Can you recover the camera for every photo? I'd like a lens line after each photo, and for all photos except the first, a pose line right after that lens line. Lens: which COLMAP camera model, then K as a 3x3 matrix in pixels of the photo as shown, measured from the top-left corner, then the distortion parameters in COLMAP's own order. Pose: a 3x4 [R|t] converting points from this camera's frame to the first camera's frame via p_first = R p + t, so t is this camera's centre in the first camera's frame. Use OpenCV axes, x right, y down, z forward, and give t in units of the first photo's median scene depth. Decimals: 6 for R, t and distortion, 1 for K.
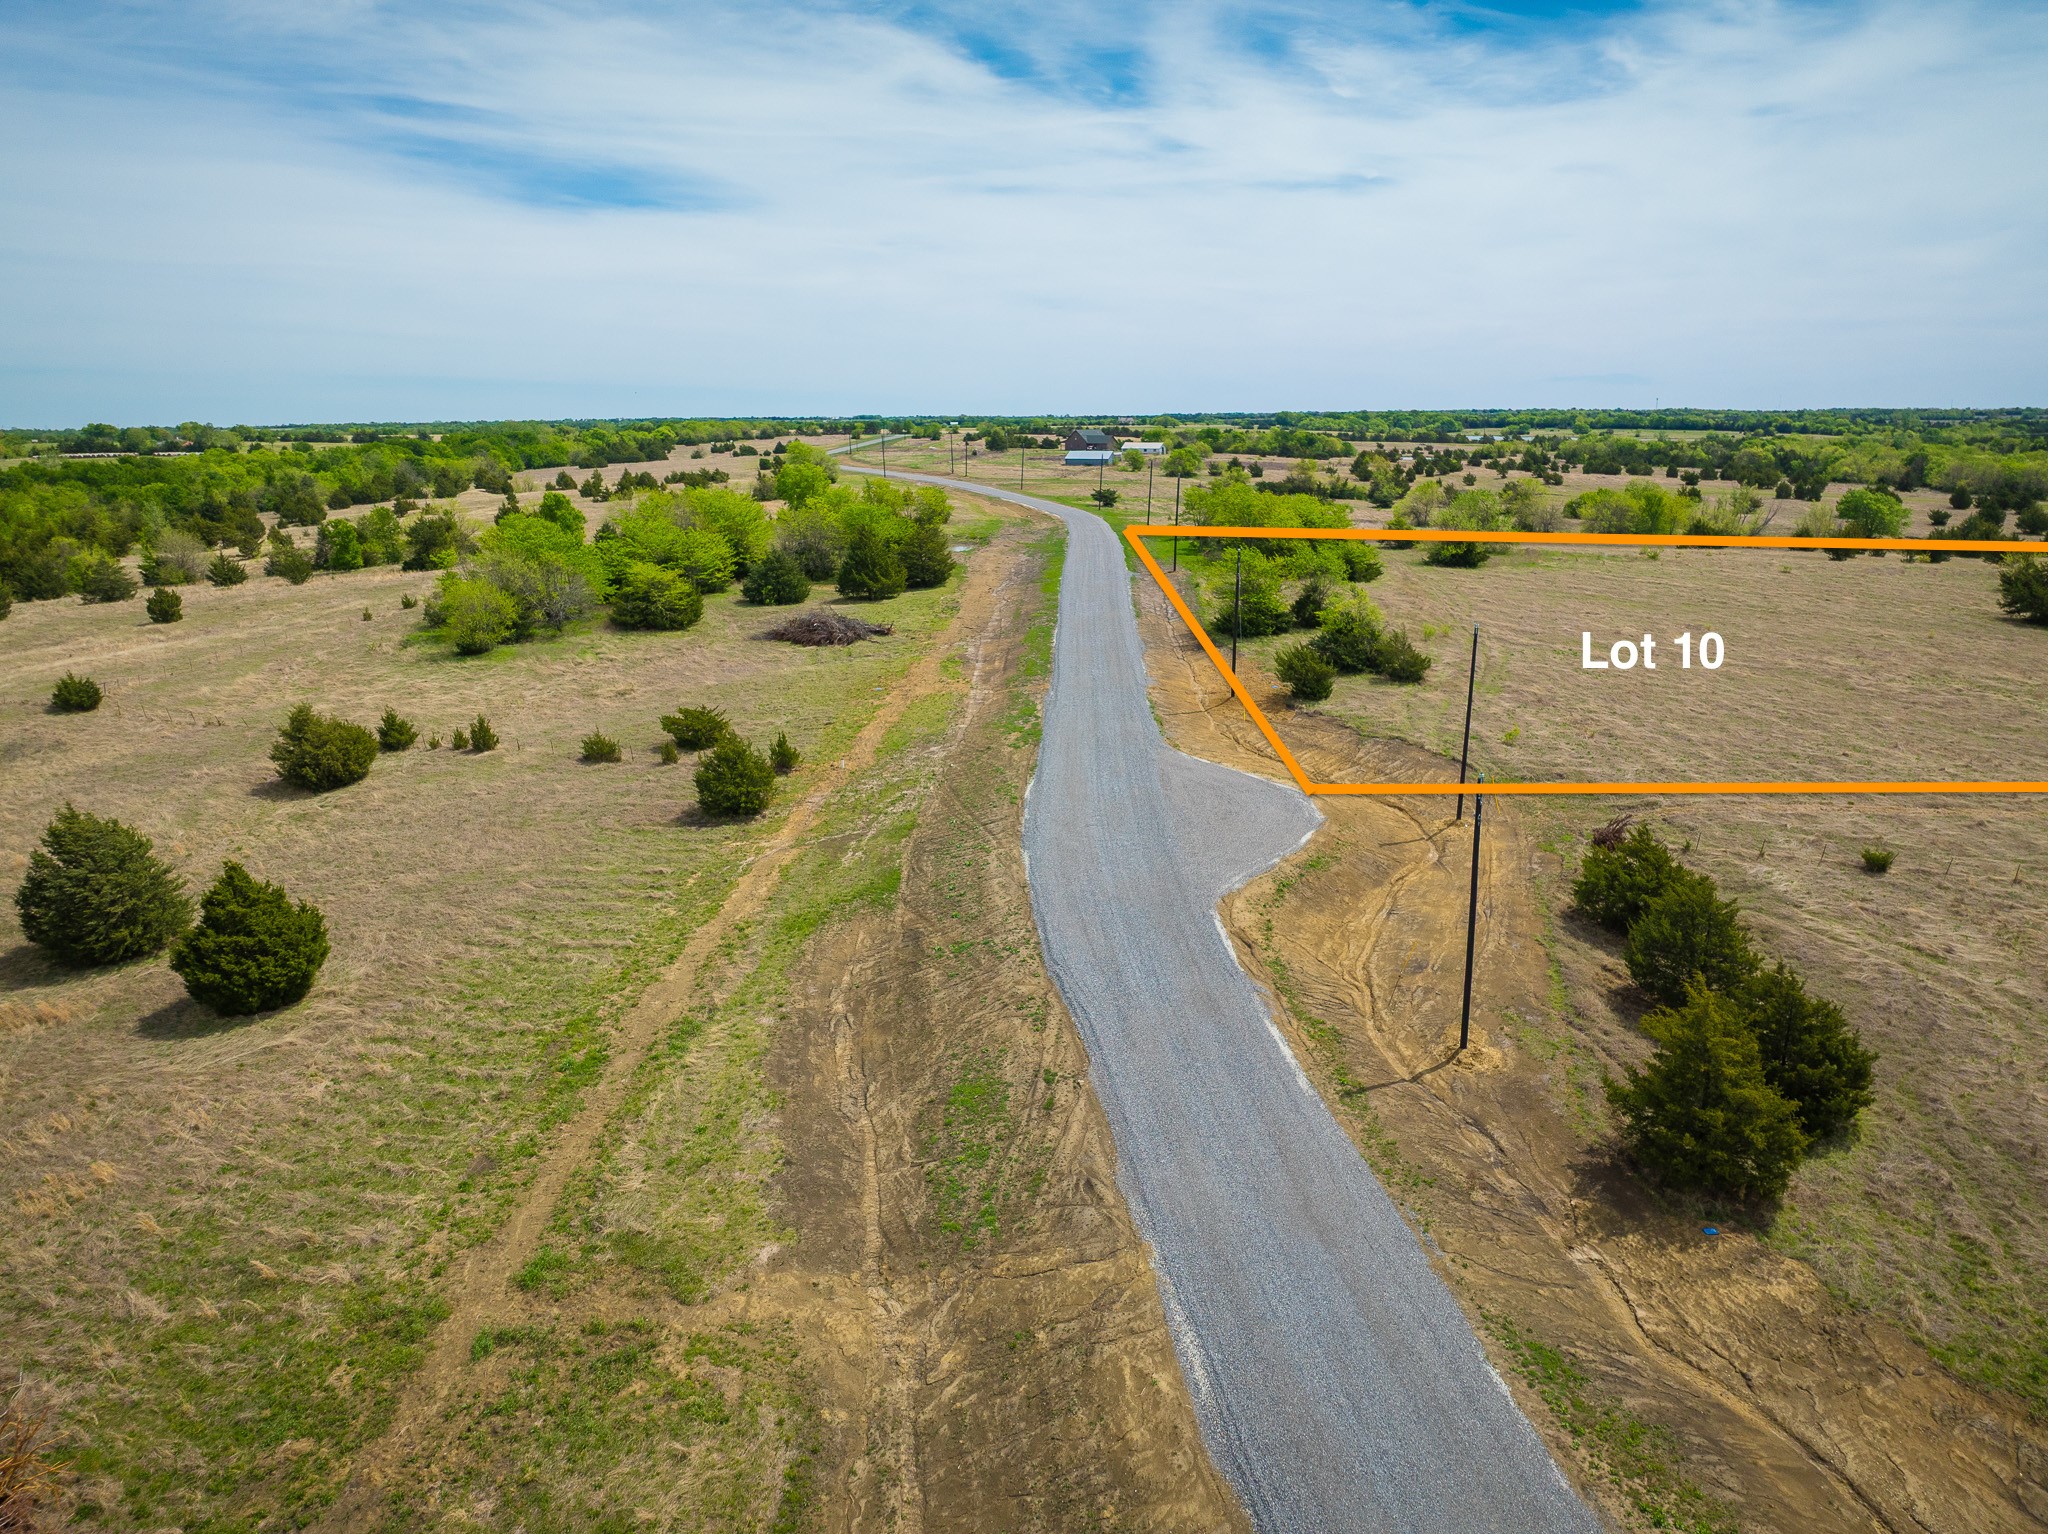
lens RADIAL K [[1443.5, 0, 1030.8], [0, 1443.5, 762.2], [0, 0, 1]] dist [-0.034888, -0.005336]
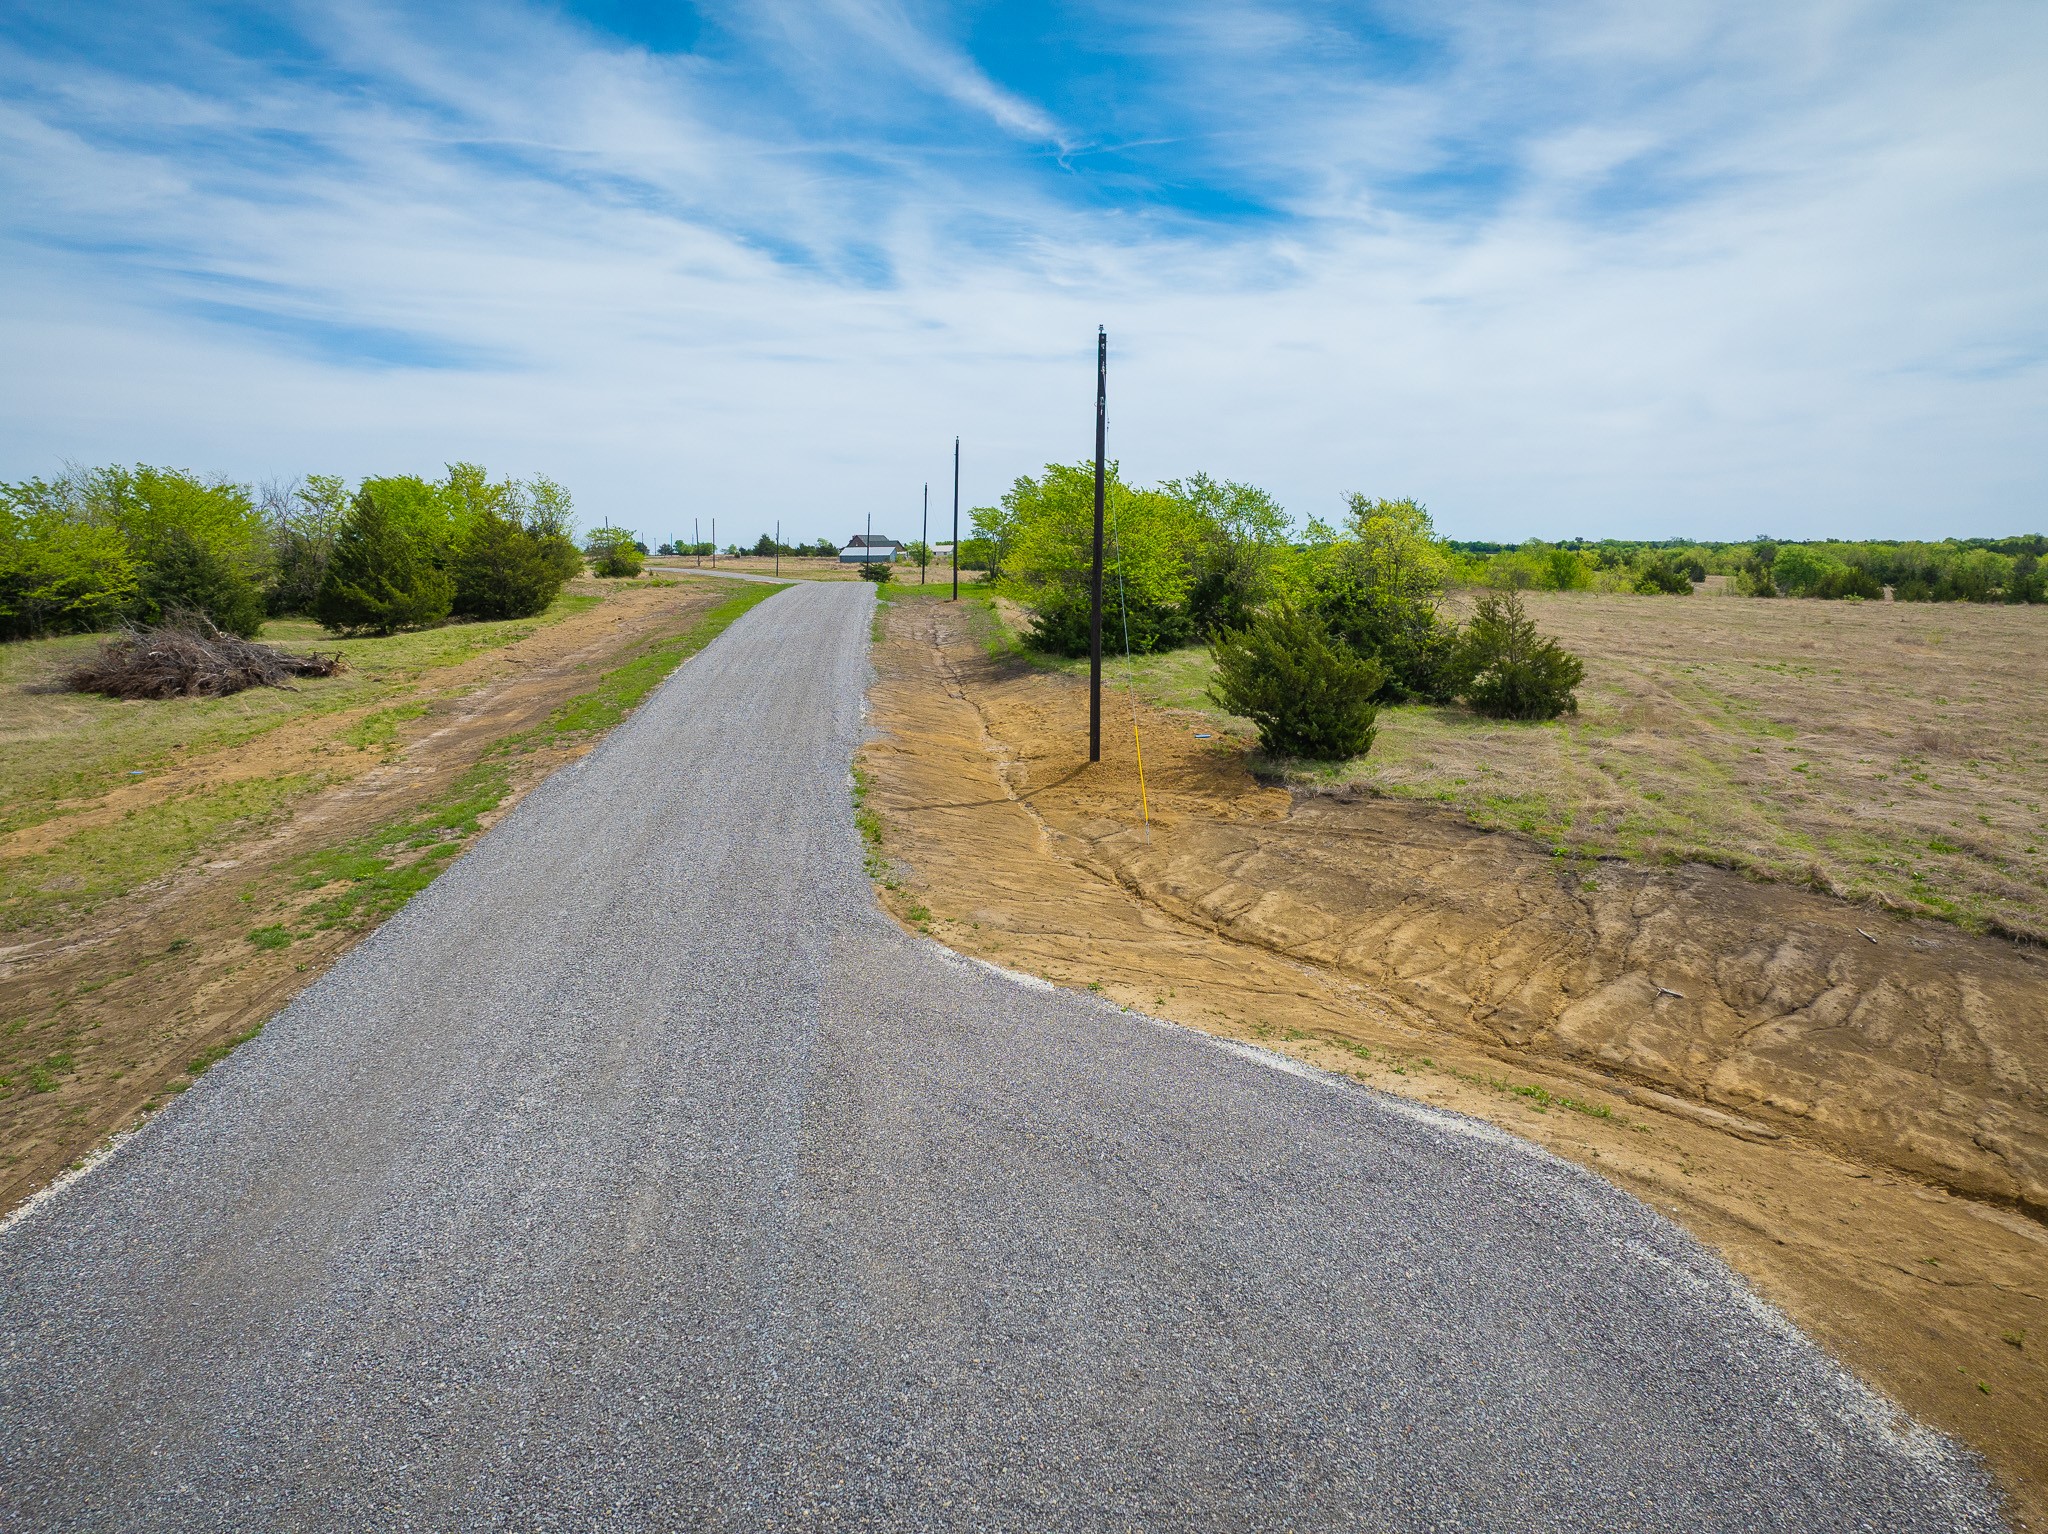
lens RADIAL K [[1427.9, 0, 1034.5], [0, 1427.9, 775.6], [0, 0, 1]] dist [-0.029194, -0.005251]
pose [[0.990151, -0.021662, 0.138319, 0.052870], [0.033886, 0.995663, -0.086646, -0.008220], [-0.135842, 0.090479, 0.986590, 0.452432]]
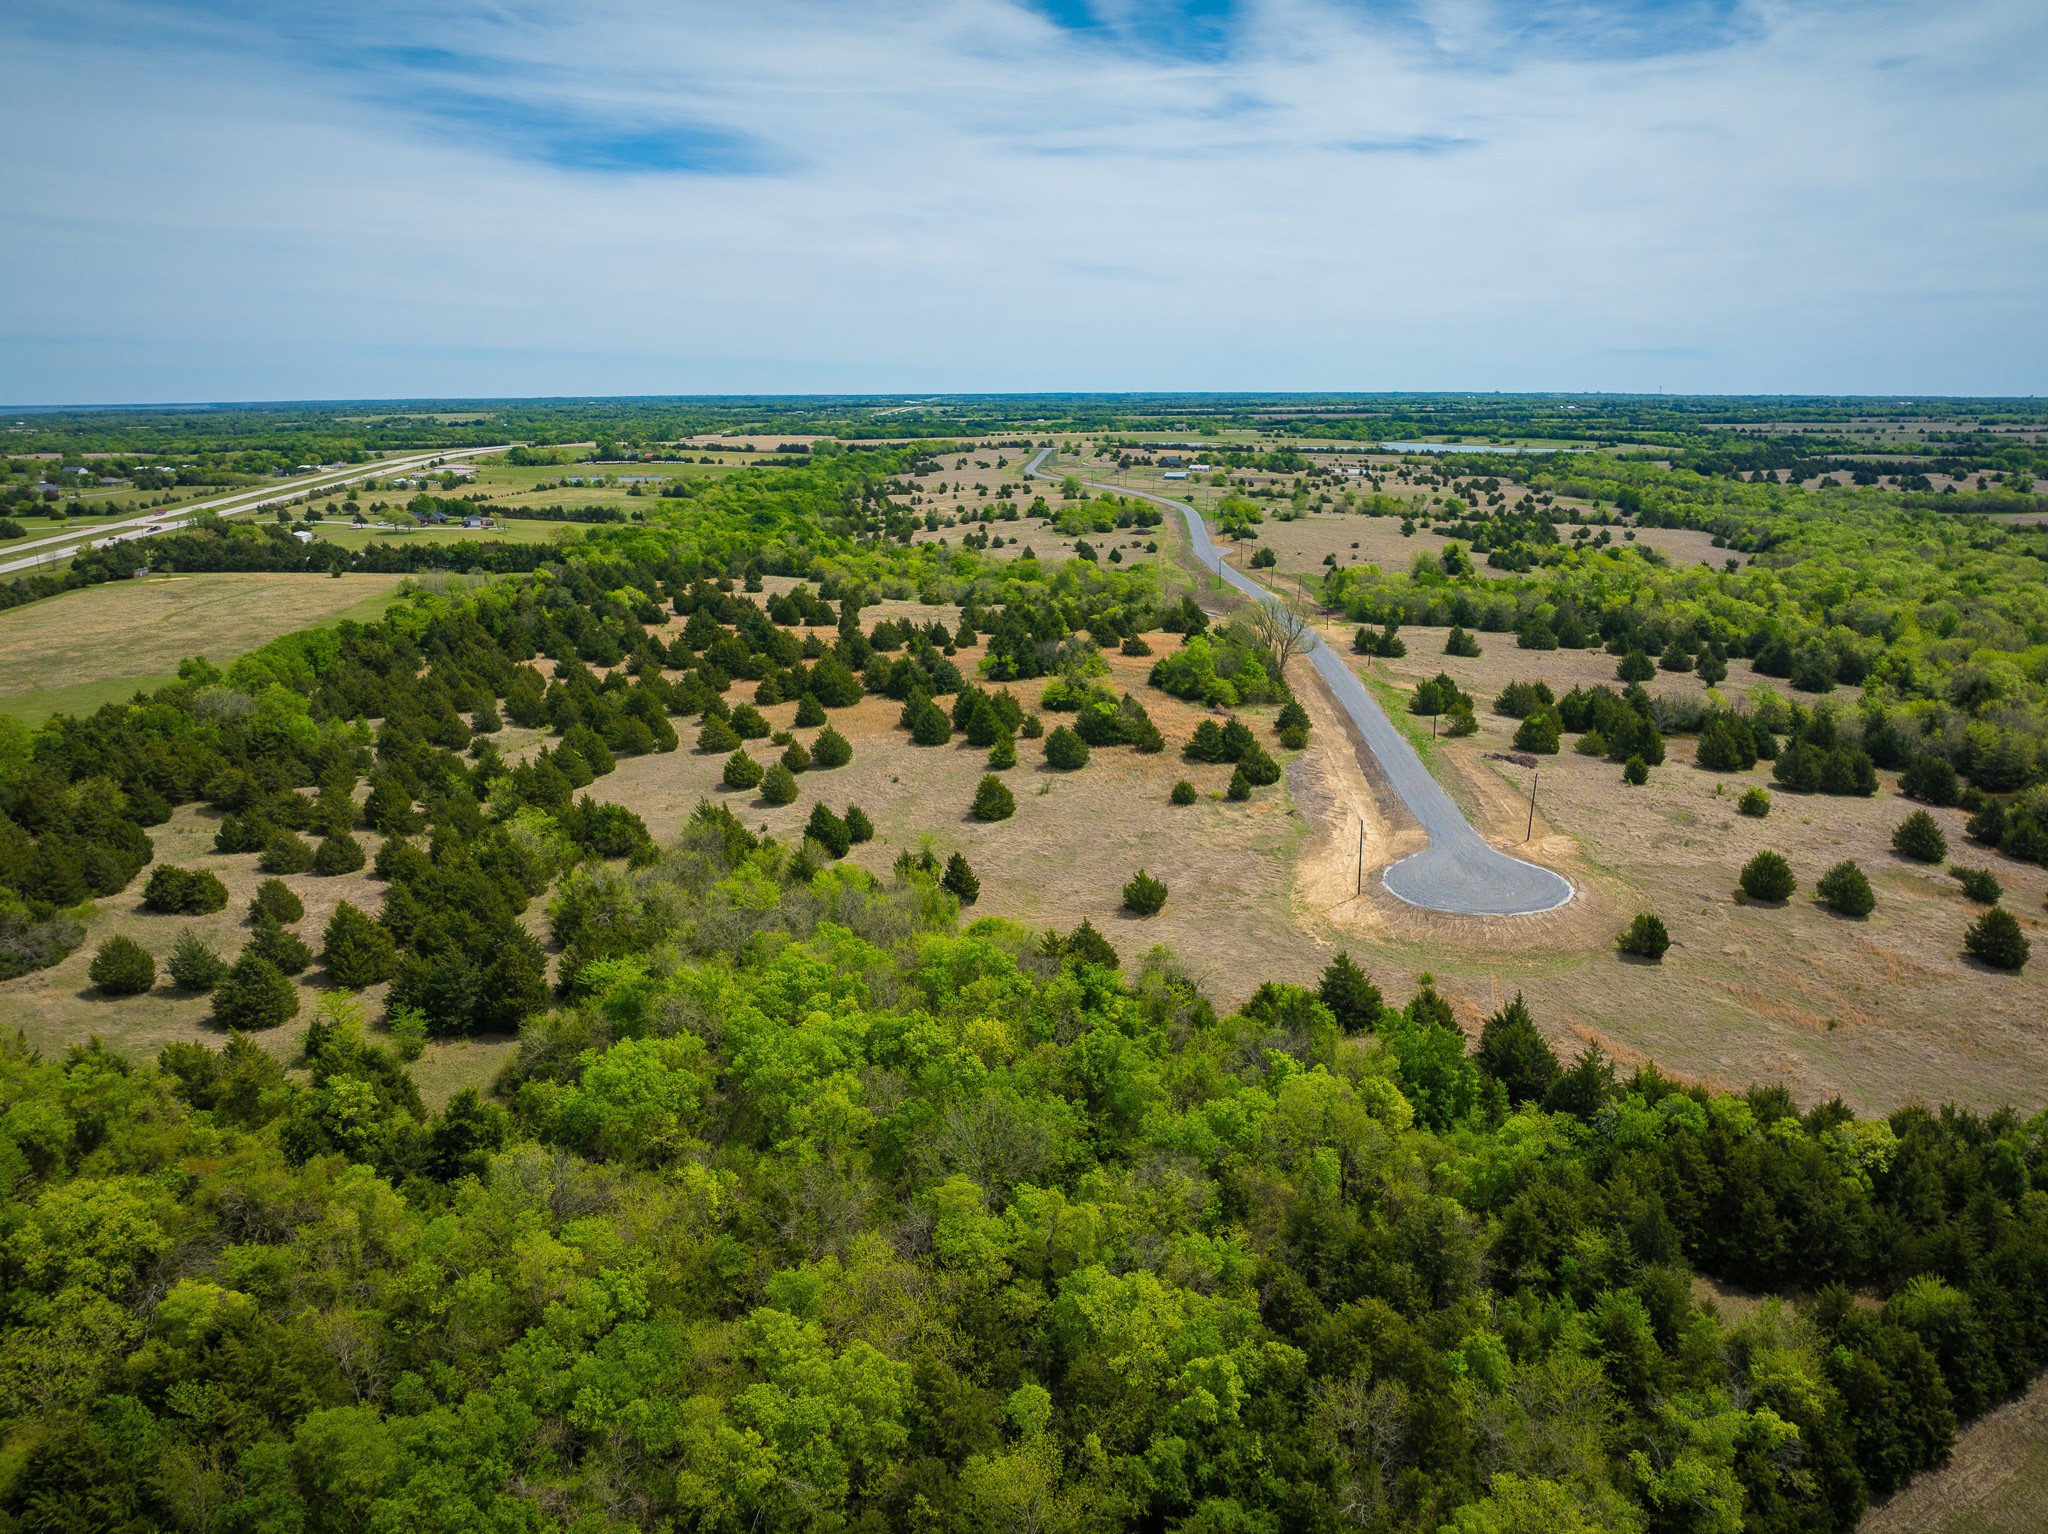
lens RADIAL K [[1433.0, 0, 1017.8], [0, 1433.0, 768.0], [0, 0, 1]] dist [-0.040258, 0.001010]
pose [[0.999307, 0.011072, -0.035528, -0.335807], [-0.010257, 0.999682, 0.023053, 0.525482], [0.035772, -0.022673, 0.999103, -3.393414]]
